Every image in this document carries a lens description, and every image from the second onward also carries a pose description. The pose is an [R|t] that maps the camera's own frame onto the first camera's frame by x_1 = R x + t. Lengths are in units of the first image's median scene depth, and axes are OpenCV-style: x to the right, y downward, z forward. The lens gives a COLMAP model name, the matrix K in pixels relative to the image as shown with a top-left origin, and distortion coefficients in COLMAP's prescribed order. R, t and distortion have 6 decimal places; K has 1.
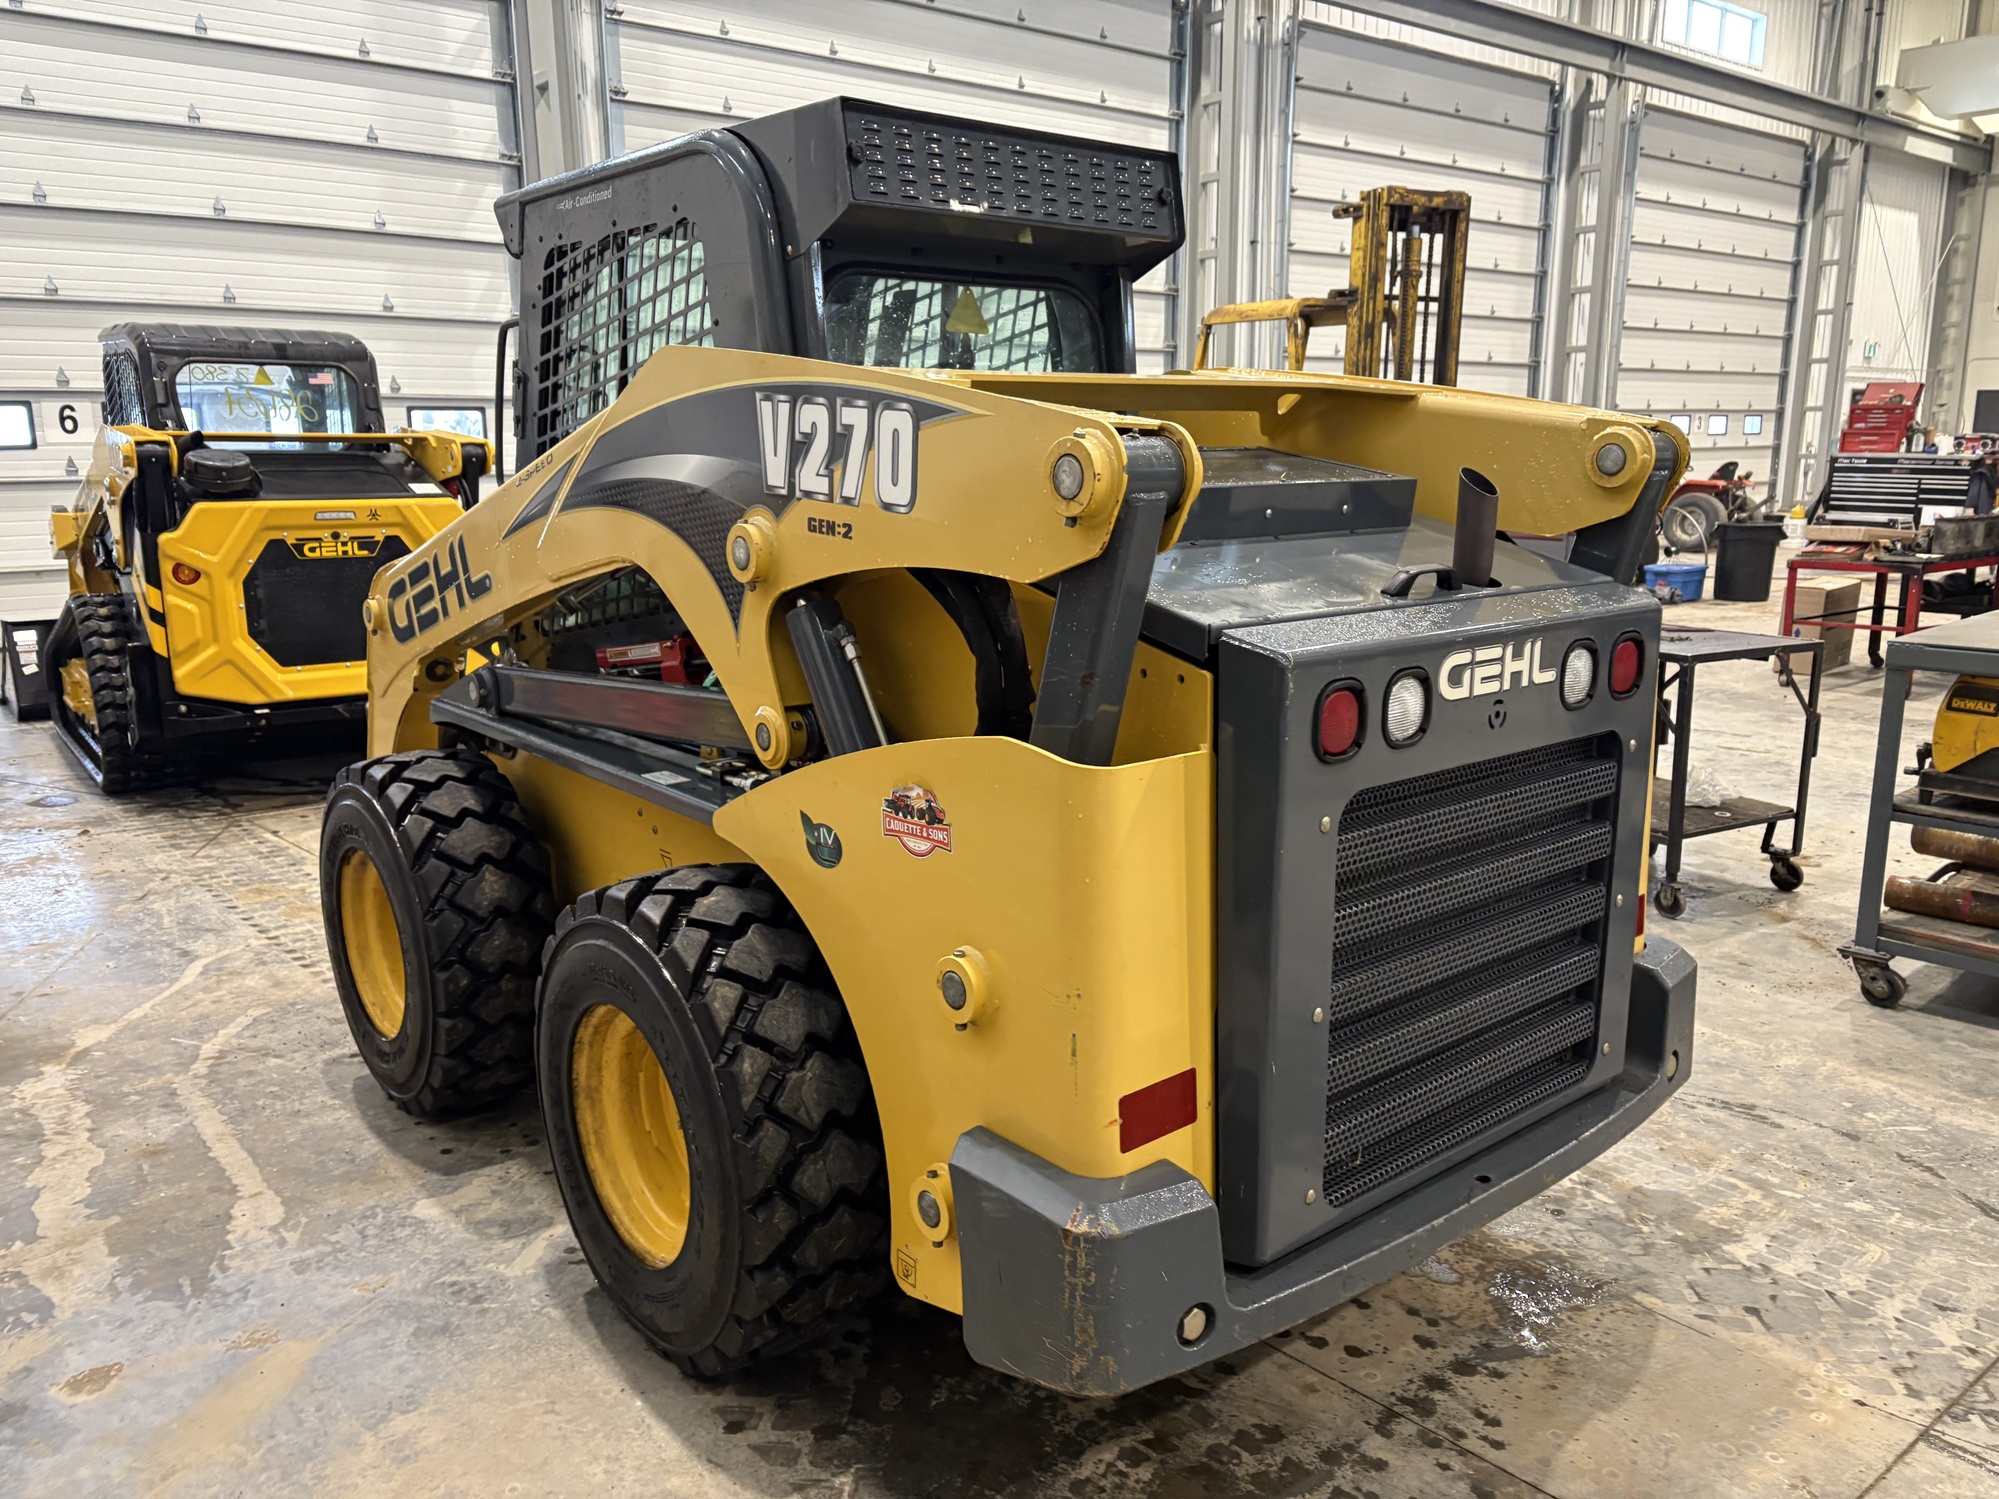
lens RADIAL K [[1507.2, 0, 1004.1], [0, 1507.2, 748.6], [0, 0, 1]] dist [0.055908, -0.047869]
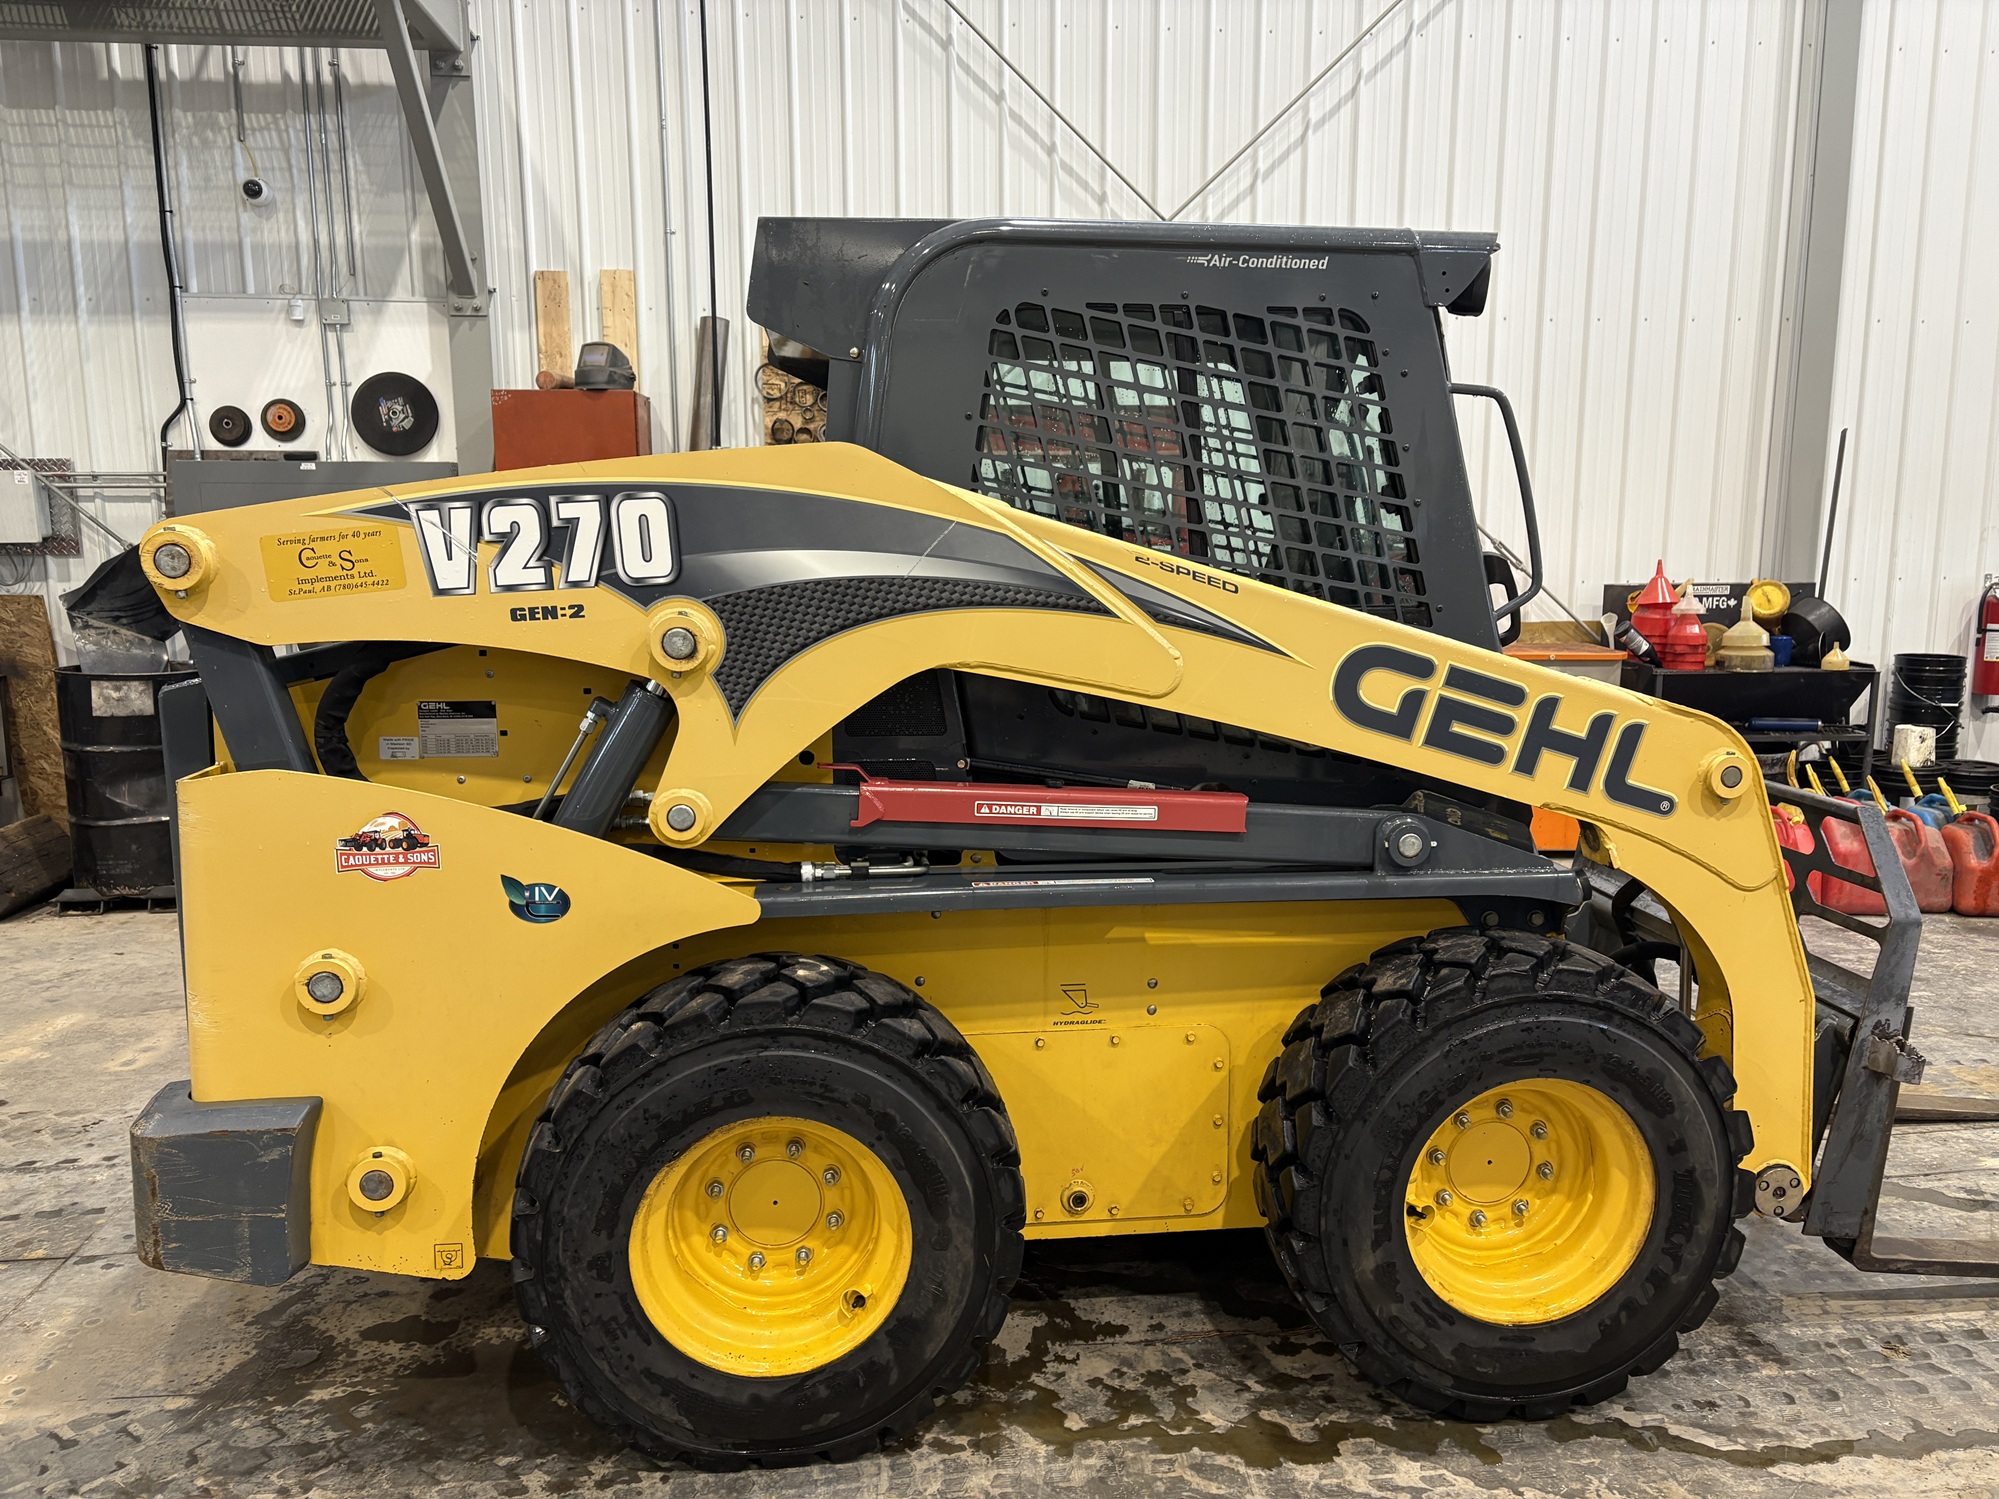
lens RADIAL K [[1507.2, 0, 1004.9], [0, 1507.2, 755.2], [0, 0, 1]] dist [0.055908, -0.047869]
pose [[-0.547809, 0.134005, -0.825801, 0.902088], [-0.166127, 0.950007, 0.264363, -0.392304], [0.819943, 0.282009, -0.498161, 1.836074]]
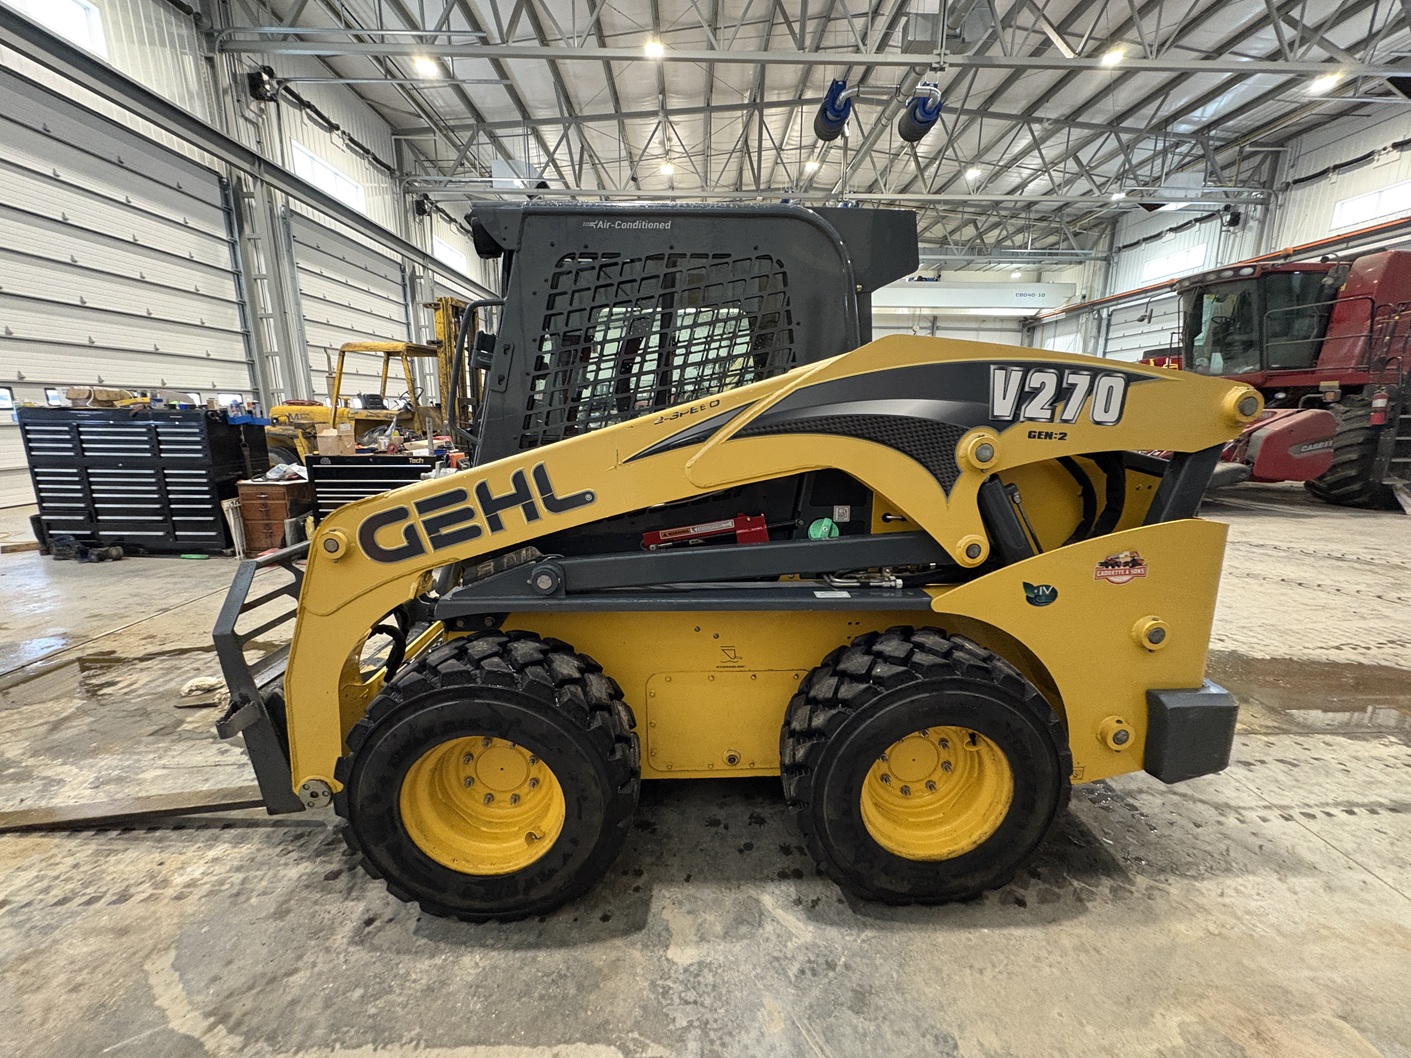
lens RADIAL K [[561.1, 0, 706.2], [0, 561.1, 526.6], [0, 0, 1]] dist [0.000958, -0.000171]
pose [[0.610479, -0.155848, 0.776548, -0.802812], [0.155653, 0.984937, 0.075305, -0.126618], [-0.776587, 0.074900, 0.625542, 0.737065]]
